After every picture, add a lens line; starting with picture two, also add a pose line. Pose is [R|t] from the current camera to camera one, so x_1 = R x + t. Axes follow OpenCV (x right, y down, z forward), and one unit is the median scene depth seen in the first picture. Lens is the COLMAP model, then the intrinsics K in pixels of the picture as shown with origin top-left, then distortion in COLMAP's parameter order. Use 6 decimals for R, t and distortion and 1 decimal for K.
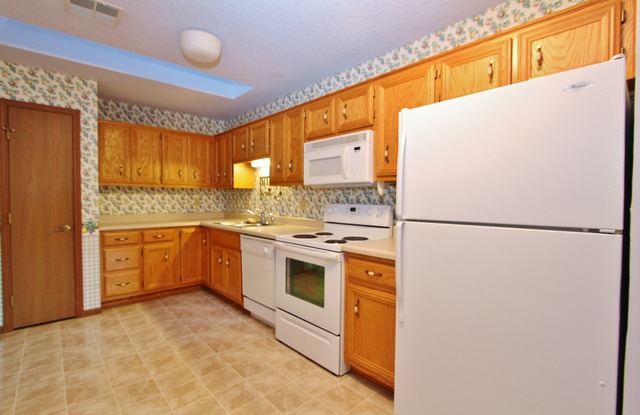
lens RADIAL K [[304.5, 0, 320.3], [0, 304.5, 206.1], [0, 0, 1]] dist [-0.013917, 0.001624]
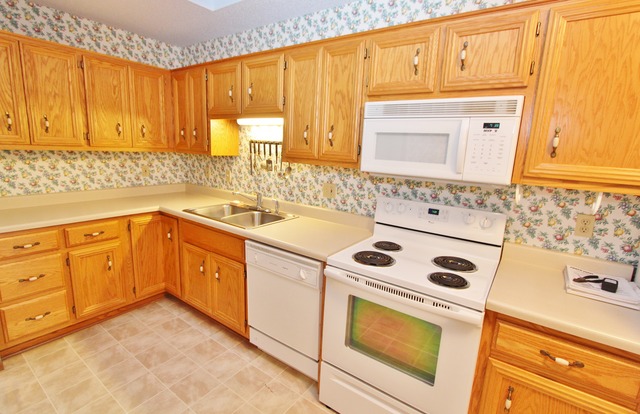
lens RADIAL K [[304.5, 0, 319.4], [0, 304.5, 205.6], [0, 0, 1]] dist [-0.013917, 0.001624]
pose [[0.976114, -0.000422, 0.217260, -0.220959], [-0.036881, 0.985163, 0.167613, -0.081904], [-0.214107, -0.171622, 0.961615, 0.319955]]
